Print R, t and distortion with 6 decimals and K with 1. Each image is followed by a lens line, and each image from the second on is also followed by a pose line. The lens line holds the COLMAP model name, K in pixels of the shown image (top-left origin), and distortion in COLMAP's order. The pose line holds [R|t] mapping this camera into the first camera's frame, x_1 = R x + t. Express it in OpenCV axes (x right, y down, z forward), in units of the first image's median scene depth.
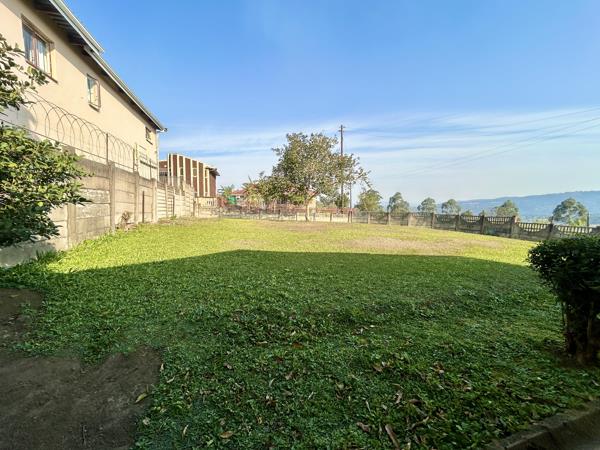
lens RADIAL K [[240.9, 0, 300.2], [0, 240.9, 223.5], [0, 0, 1]] dist [-0.001837, -0.000301]
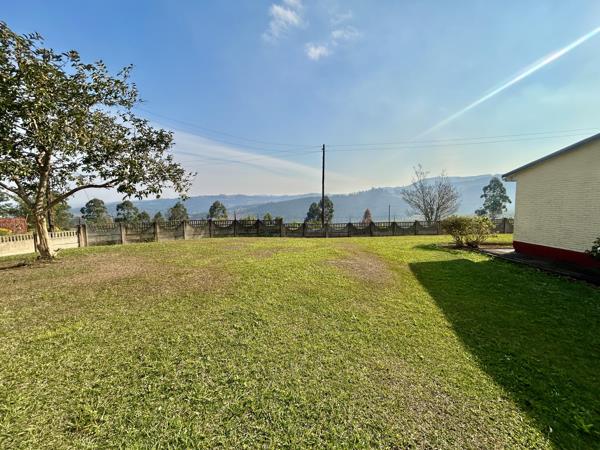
lens RADIAL K [[240.9, 0, 300.1], [0, 240.9, 225.0], [0, 0, 1]] dist [-0.001837, -0.000301]
pose [[0.339062, -0.084483, 0.936963, -0.160142], [0.081818, 0.994834, 0.060093, -0.048258], [-0.937200, 0.056285, 0.344222, 0.379461]]
